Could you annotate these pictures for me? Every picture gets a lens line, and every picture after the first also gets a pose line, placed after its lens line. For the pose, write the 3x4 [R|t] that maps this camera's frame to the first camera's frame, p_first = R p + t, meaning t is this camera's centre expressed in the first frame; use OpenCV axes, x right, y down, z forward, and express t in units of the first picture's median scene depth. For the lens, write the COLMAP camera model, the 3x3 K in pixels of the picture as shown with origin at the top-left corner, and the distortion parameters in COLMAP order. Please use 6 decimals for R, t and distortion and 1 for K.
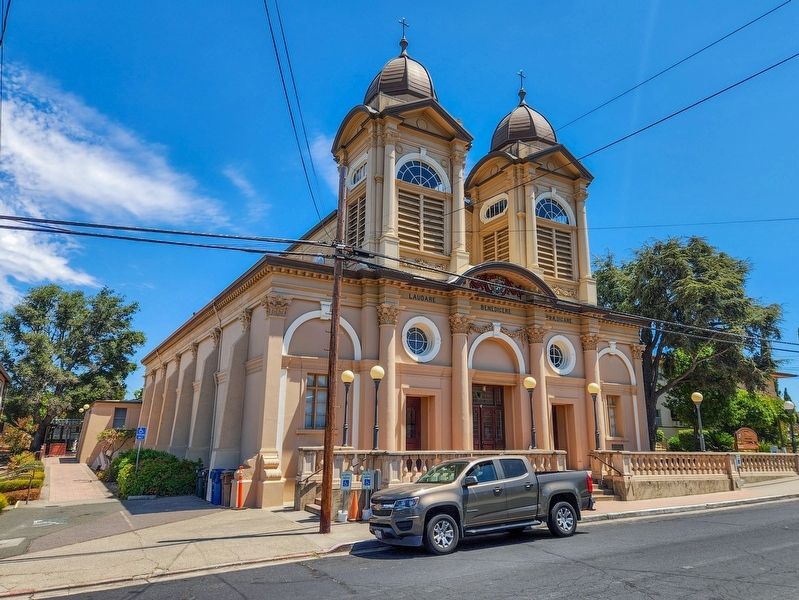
lens RADIAL K [[615.2, 0, 399.3], [0, 615.2, 315.9], [0, 0, 1]] dist [-0.005007, -0.001391]
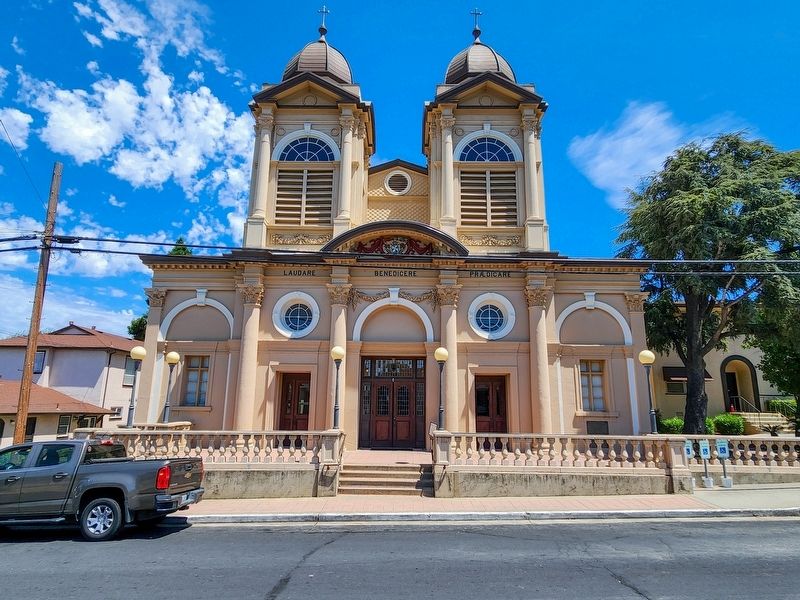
lens RADIAL K [[528.5, 0, 400.0], [0, 528.5, 300.0], [0, 0, 1]] dist [-0.001128, -0.003728]
pose [[0.850584, -0.120638, -0.511814, 0.546217], [0.106048, 0.992683, -0.057742, 0.072447], [0.515035, -0.005162, 0.857154, 0.331439]]
